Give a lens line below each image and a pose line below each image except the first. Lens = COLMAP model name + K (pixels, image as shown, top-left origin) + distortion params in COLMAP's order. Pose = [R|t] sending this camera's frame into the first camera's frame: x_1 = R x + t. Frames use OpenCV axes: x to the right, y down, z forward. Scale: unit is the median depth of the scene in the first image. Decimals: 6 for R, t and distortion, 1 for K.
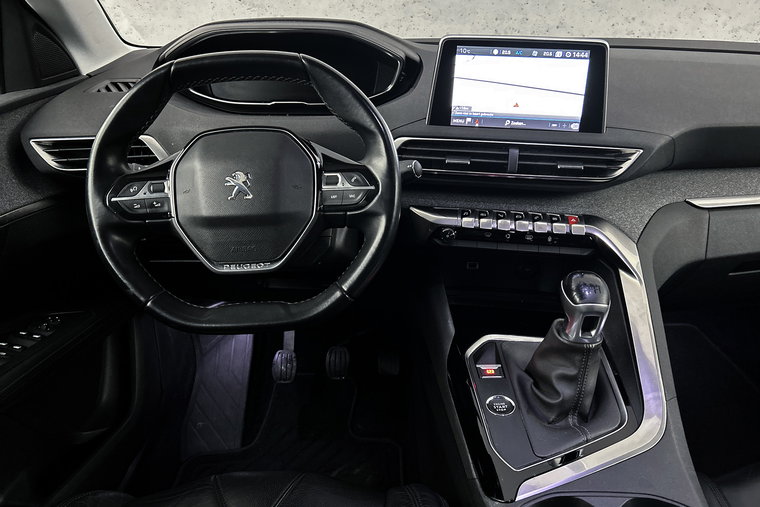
lens RADIAL K [[549.1, 0, 380.0], [0, 549.1, 253.5], [0, 0, 1]] dist [0.071972, -0.088225]
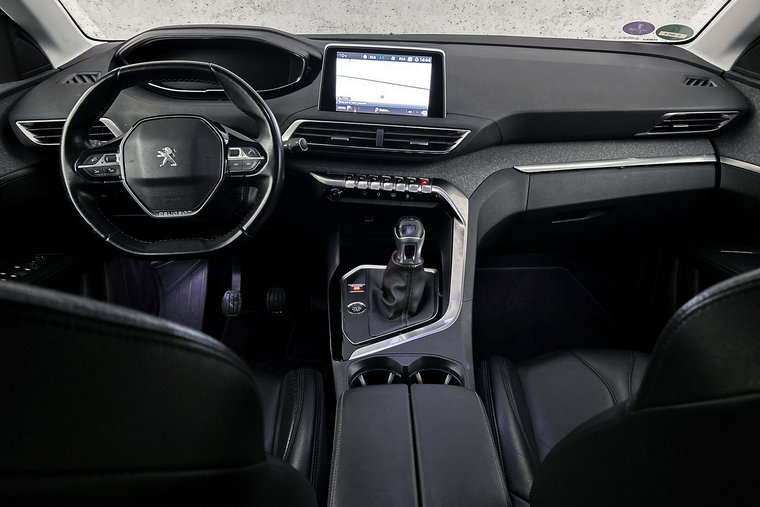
lens RADIAL K [[541.1, 0, 380.0], [0, 541.1, 253.5], [0, 0, 1]] dist [0.077003, -0.087477]
pose [[0.999517, -0.008037, 0.030027, 0.200992], [0.006259, 0.998247, 0.058859, 0.038237], [-0.030447, -0.058643, 0.997815, -0.361079]]
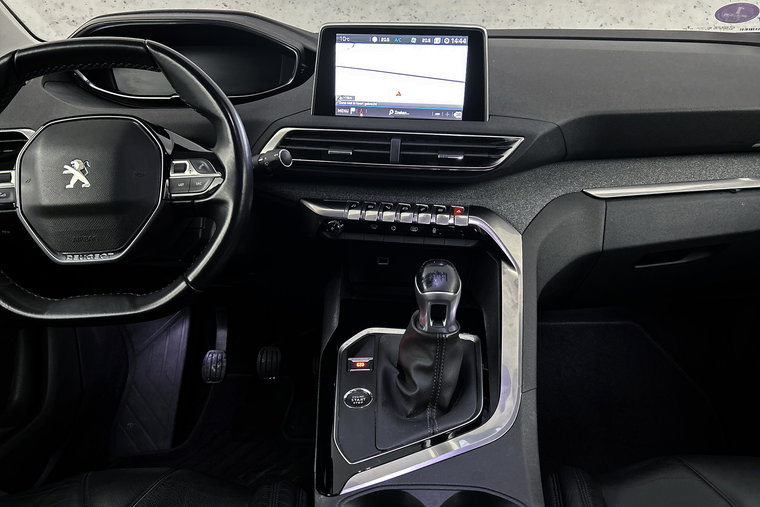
lens RADIAL K [[547.9, 0, 375.5], [0, 547.9, 257.9], [0, 0, 1]] dist [0.074065, -0.081215]
pose [[0.999688, -0.007222, -0.023929, 0.230435], [0.007108, 0.999963, -0.004840, 0.027068], [0.023964, 0.004668, 0.999702, 0.025045]]
